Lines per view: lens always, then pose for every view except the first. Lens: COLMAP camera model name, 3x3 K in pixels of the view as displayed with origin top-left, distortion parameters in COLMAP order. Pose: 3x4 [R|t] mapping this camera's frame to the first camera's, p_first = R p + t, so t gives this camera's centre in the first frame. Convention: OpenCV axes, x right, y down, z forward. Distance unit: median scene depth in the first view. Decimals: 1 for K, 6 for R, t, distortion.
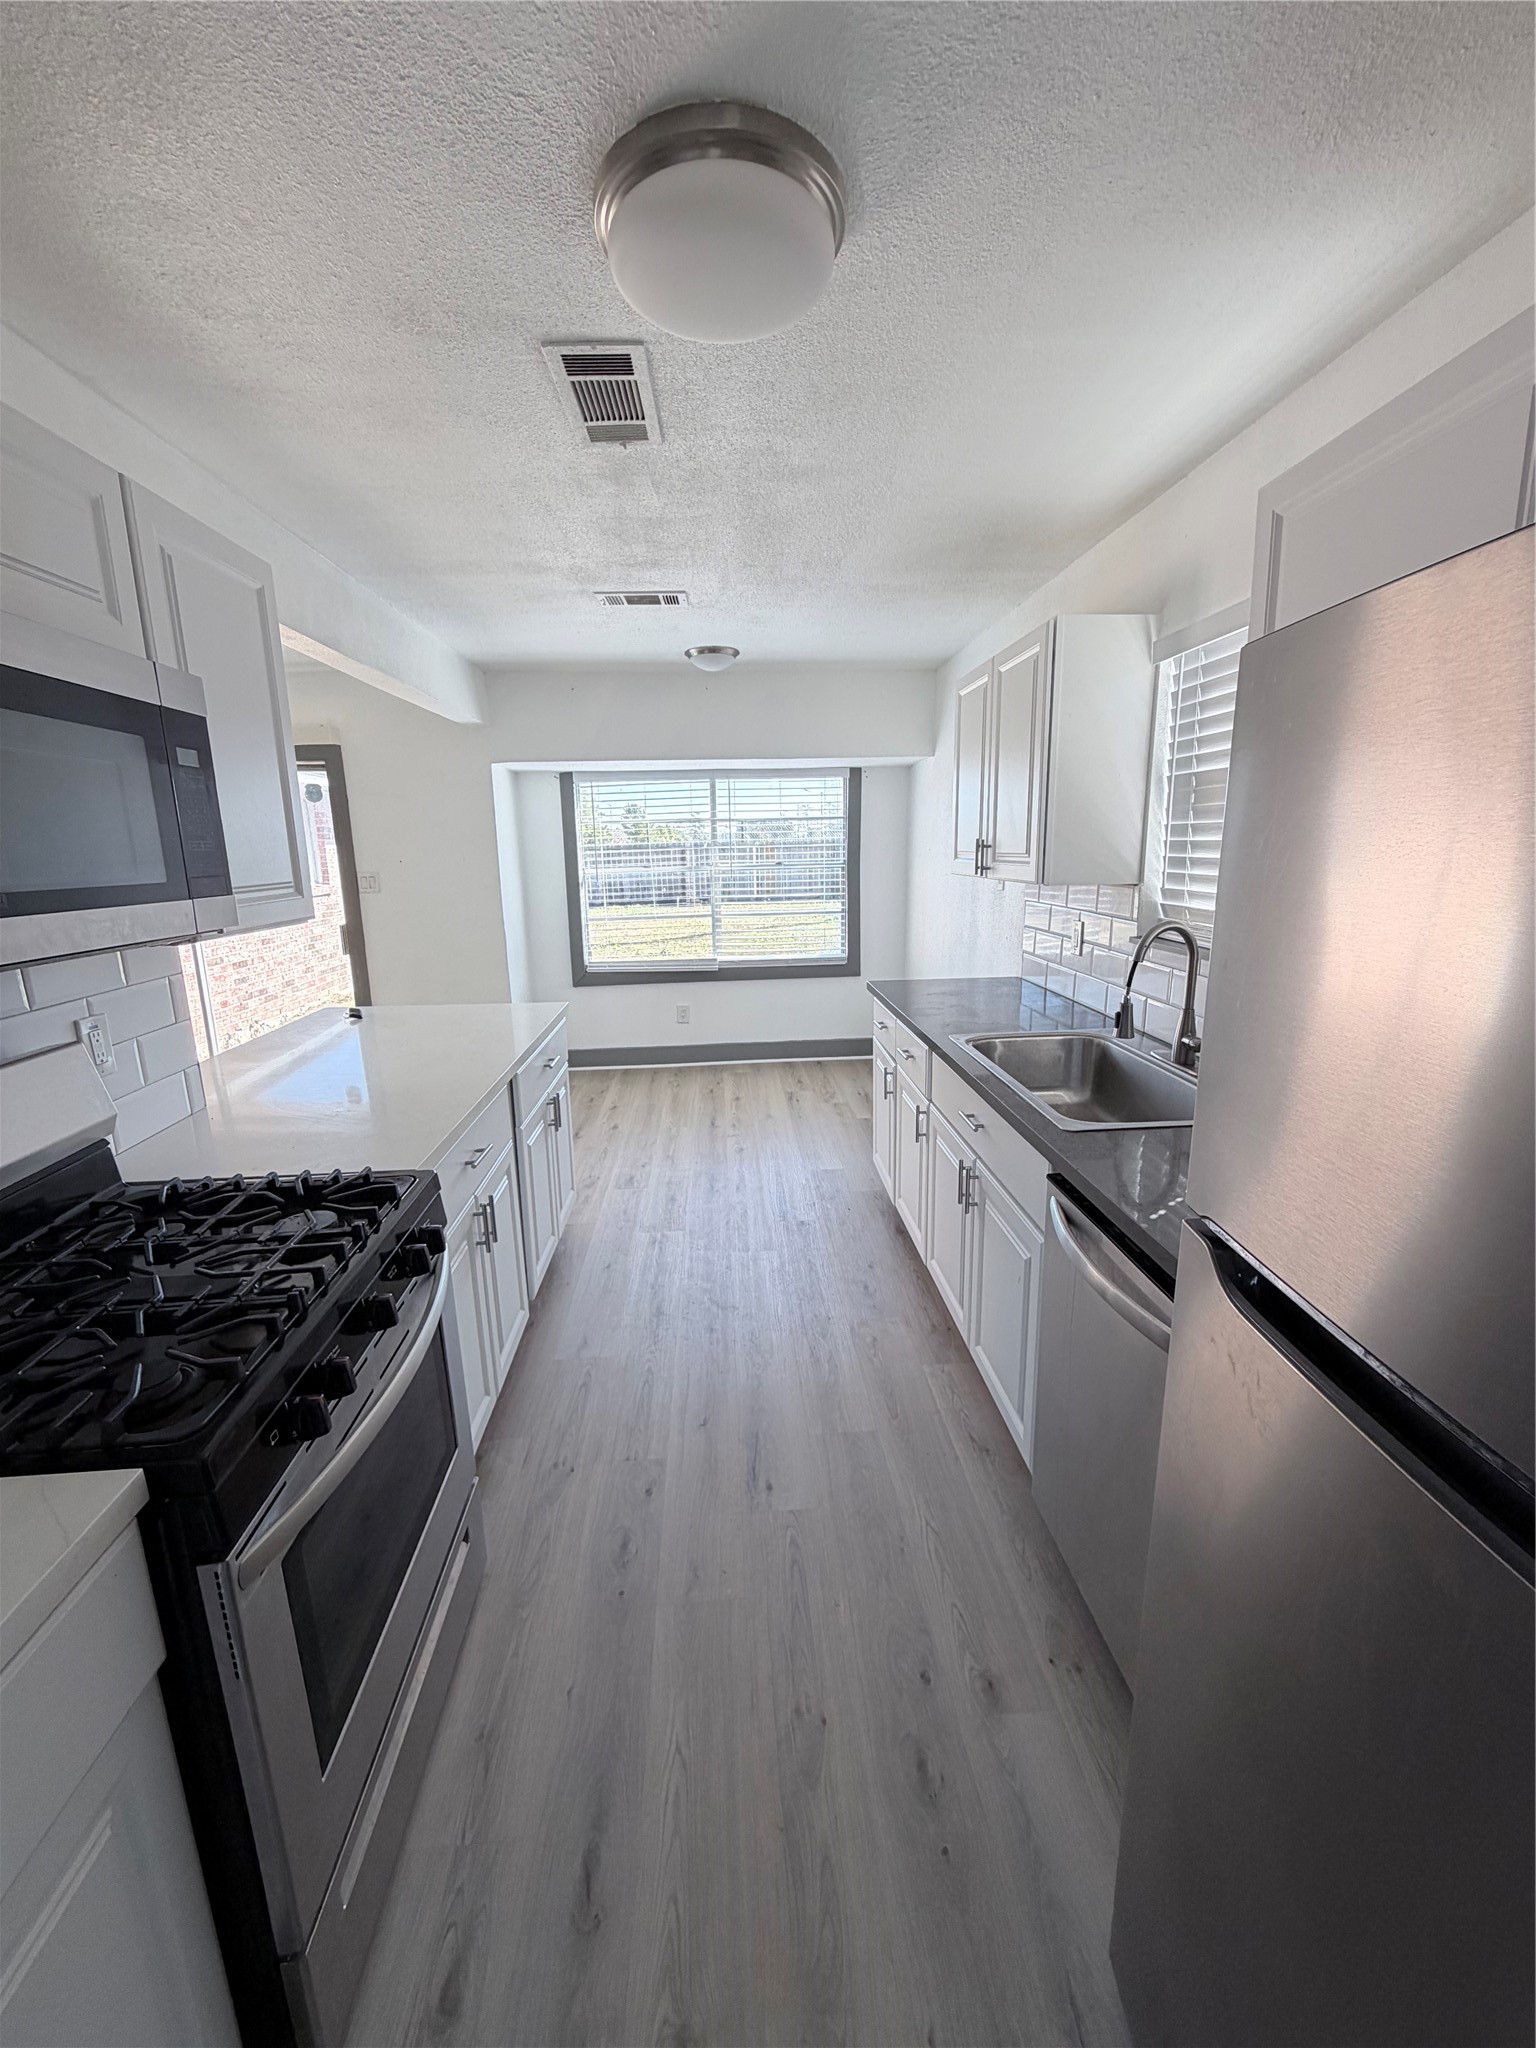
lens RADIAL K [[817.3, 0, 757.4], [0, 817.3, 1013.6], [0, 0, 1]] dist [0.001383, -0.000382]
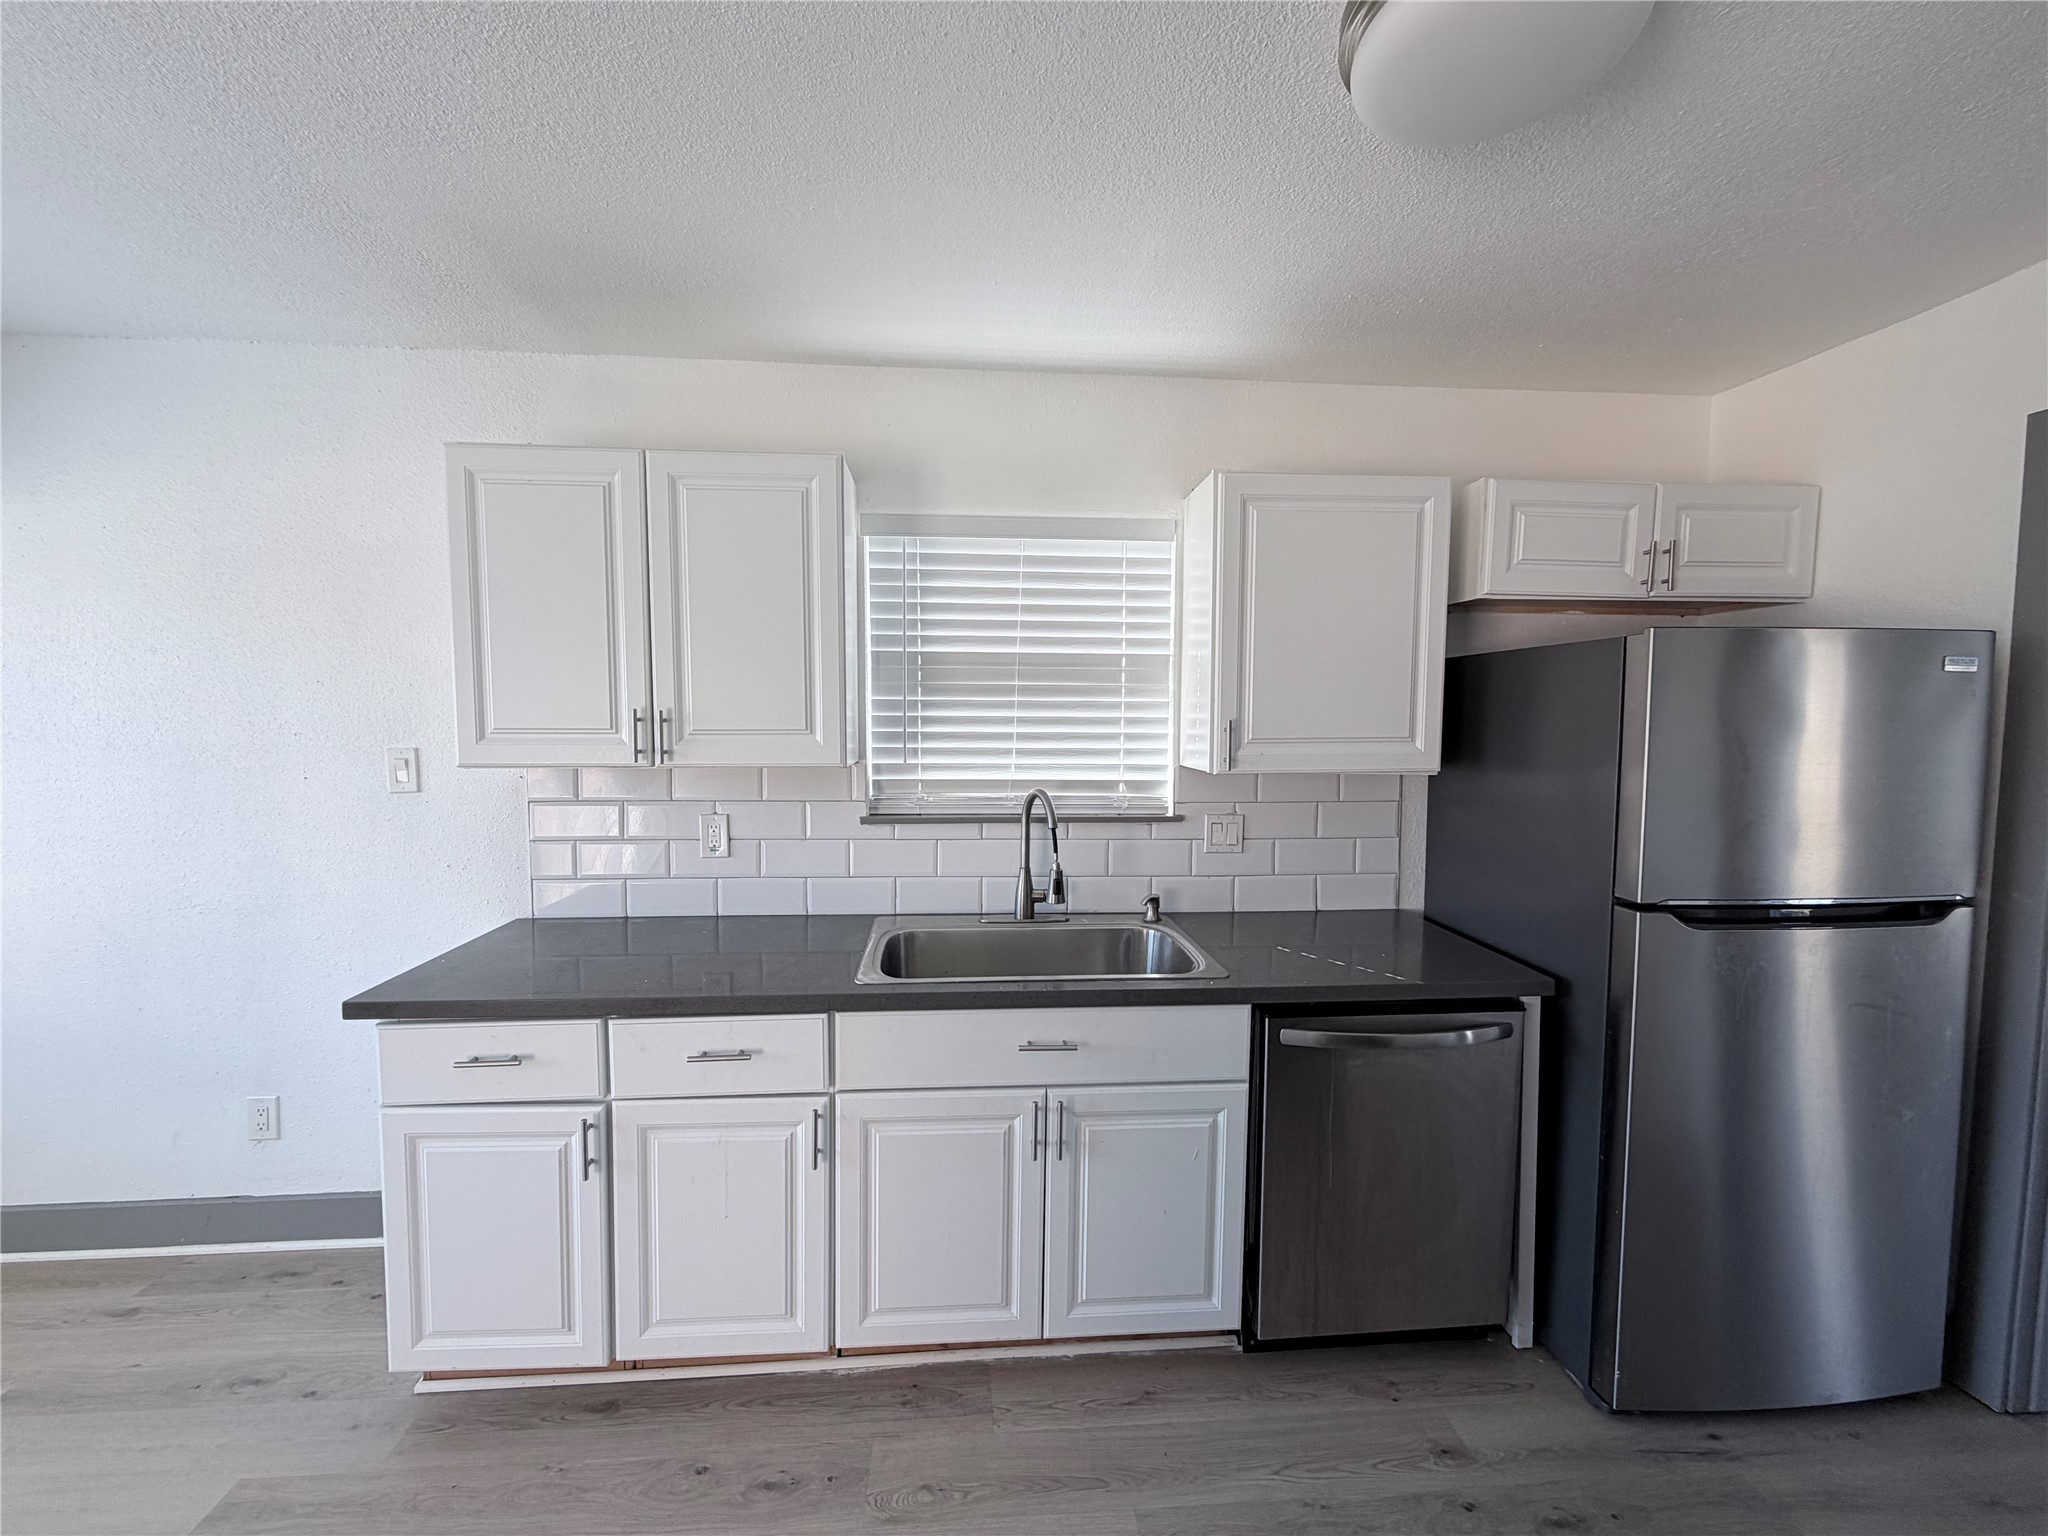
lens RADIAL K [[817.3, 0, 1020.8], [0, 817.3, 764.7], [0, 0, 1]] dist [0.001383, -0.000382]
pose [[-0.022205, -0.048119, 0.998595, -0.218430], [0.201467, 0.978134, 0.051613, -0.077726], [-0.979243, 0.202330, -0.012025, 0.390474]]
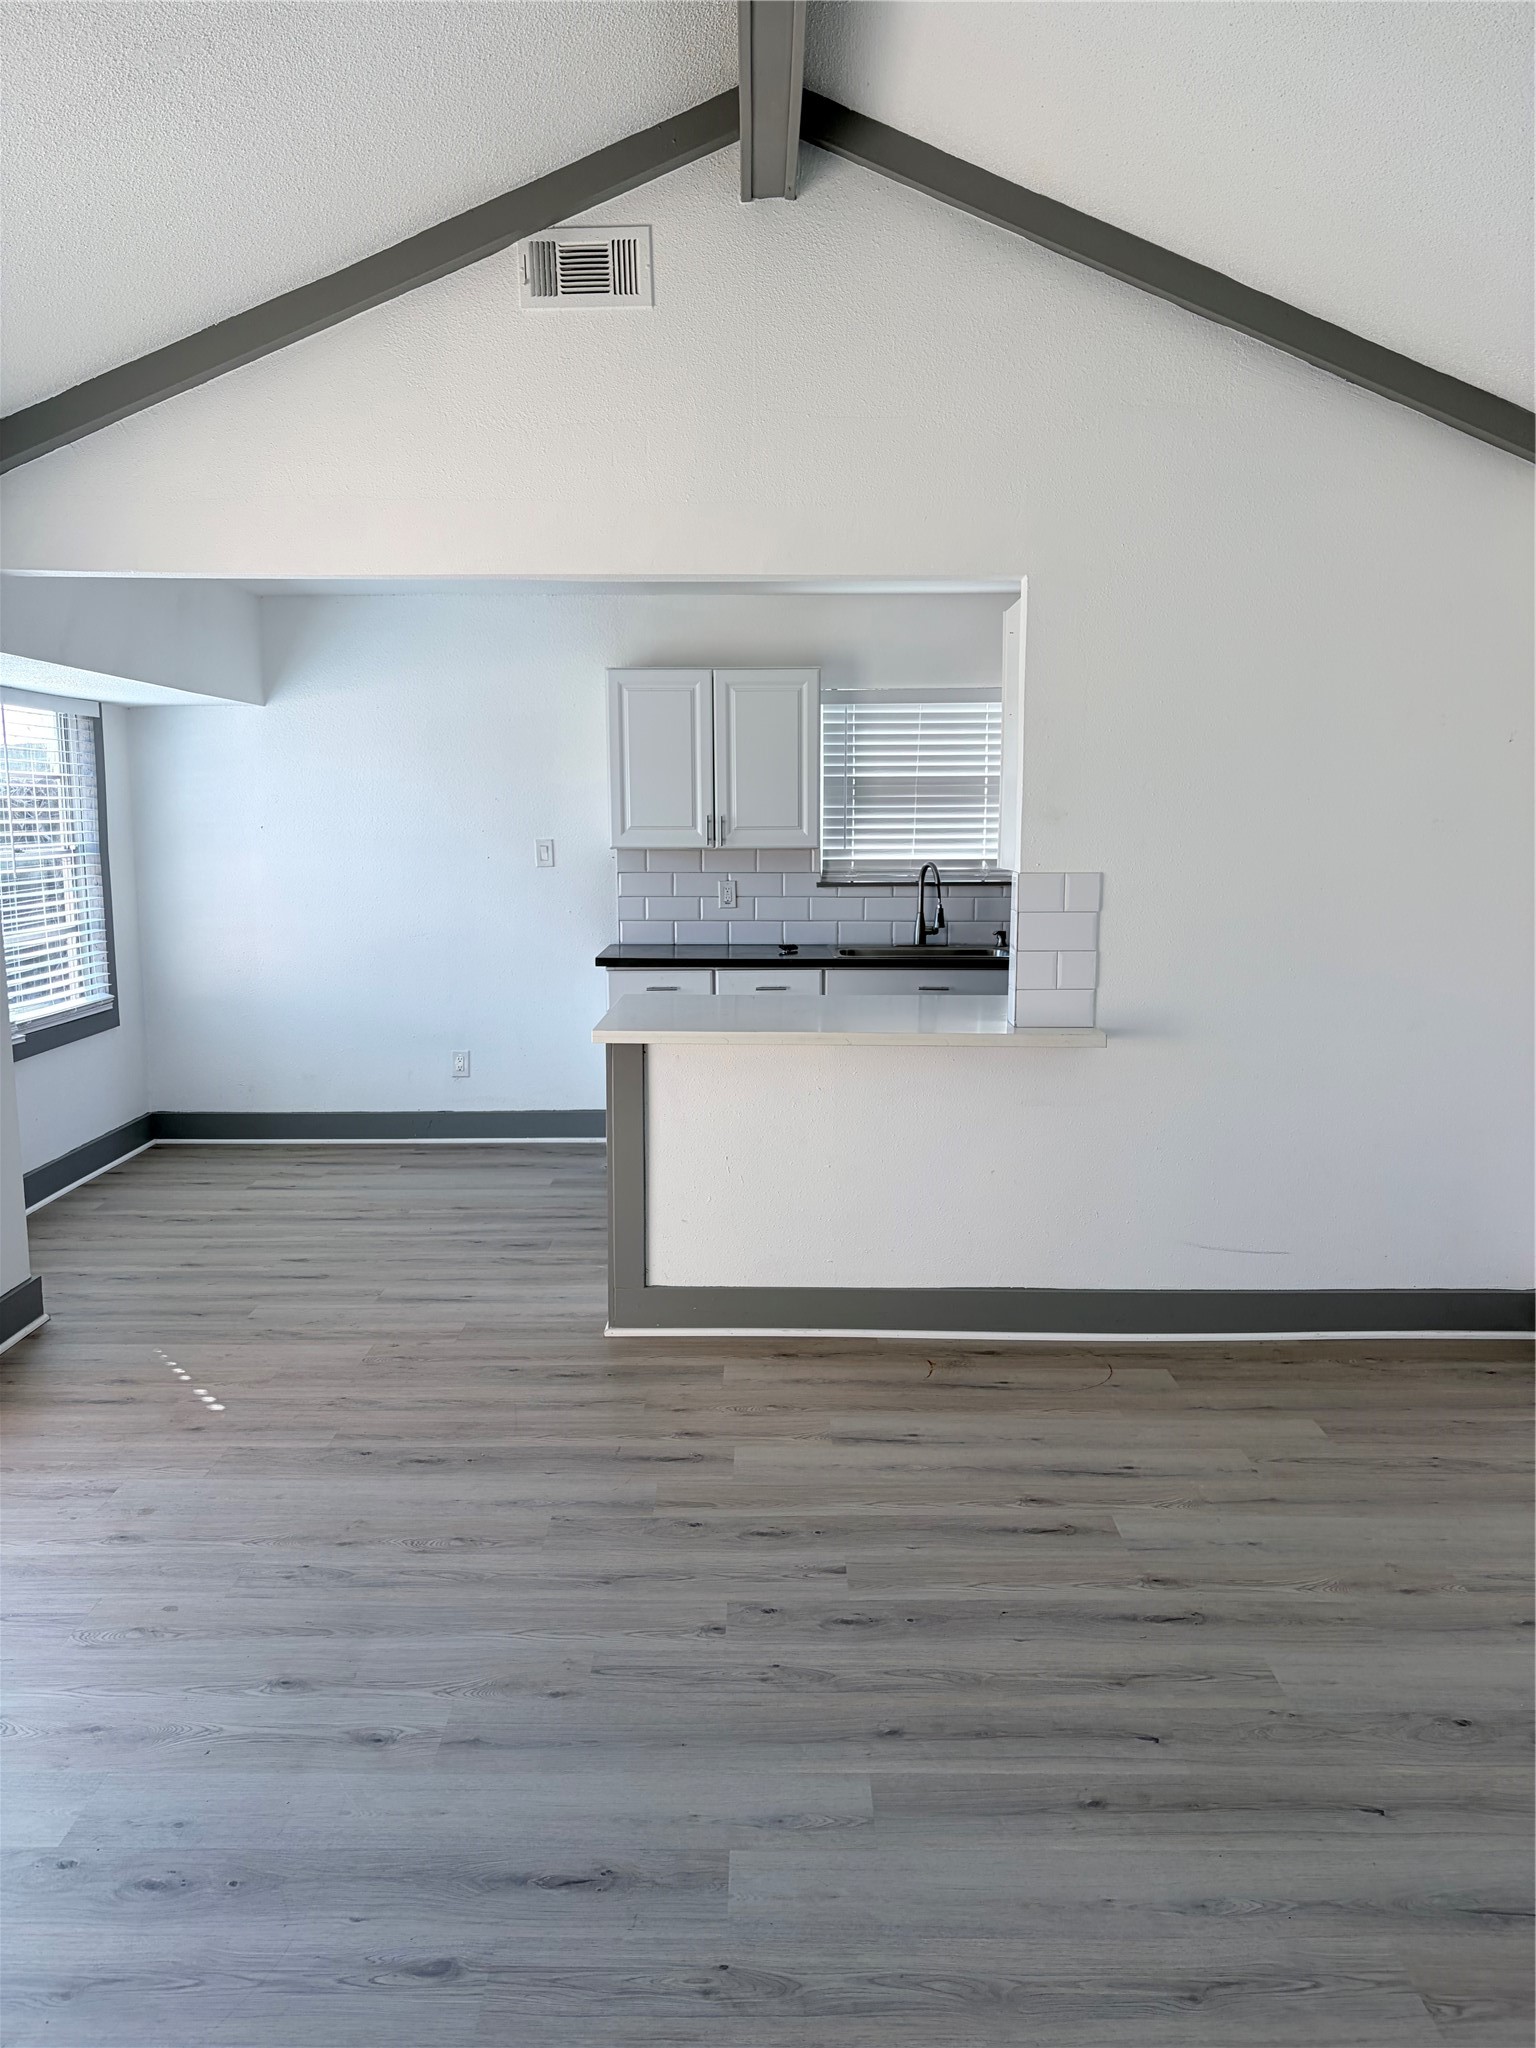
lens RADIAL K [[1576.6, 0, 757.9], [0, 1576.6, 1029.4], [0, 0, 1]] dist [0.066060, -0.022448]
pose [[0.063997, -0.124597, 0.990141, -1.132924], [0.206585, 0.972338, 0.109004, -0.080001], [-0.976333, 0.197572, 0.087966, 0.430538]]
